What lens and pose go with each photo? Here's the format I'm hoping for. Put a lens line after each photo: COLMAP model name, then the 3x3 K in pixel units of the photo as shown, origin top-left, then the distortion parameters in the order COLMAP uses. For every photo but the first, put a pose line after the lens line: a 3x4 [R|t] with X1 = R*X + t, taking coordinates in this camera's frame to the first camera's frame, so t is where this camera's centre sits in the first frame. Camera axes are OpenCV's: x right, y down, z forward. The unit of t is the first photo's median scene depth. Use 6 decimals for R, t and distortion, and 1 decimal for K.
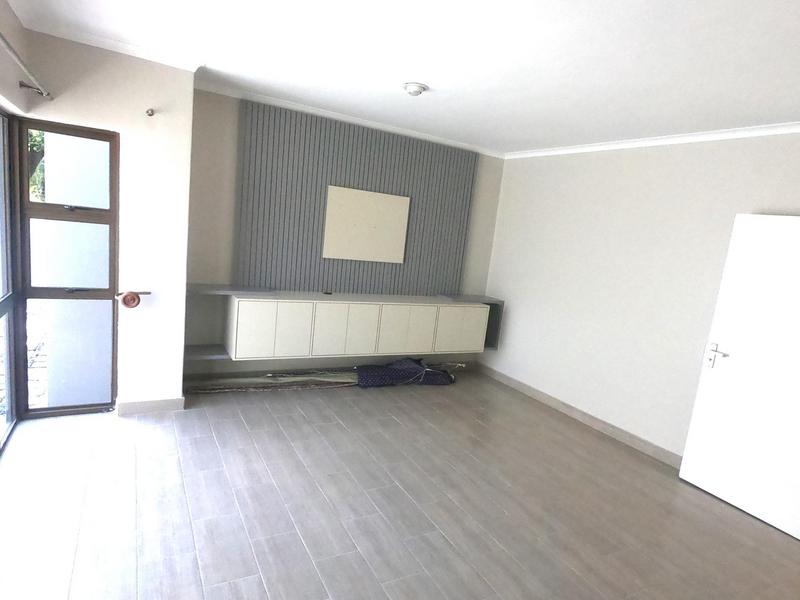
lens RADIAL K [[458.9, 0, 400.0], [0, 458.9, 300.0], [0, 0, 1]] dist [0.000531, -0.000351]
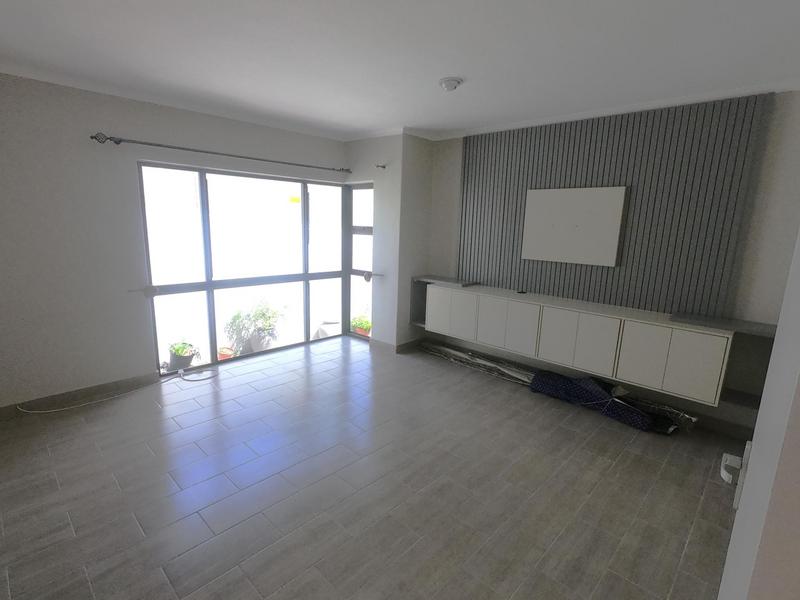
lens RADIAL K [[402.2, 0, 402.8], [0, 402.2, 303.0], [0, 0, 1]] dist [0.001876, -0.000228]
pose [[0.321018, 0.083066, -0.943423, 0.629281], [-0.144045, 0.988839, 0.038050, 0.014067], [0.936055, 0.123681, 0.329400, 0.440402]]
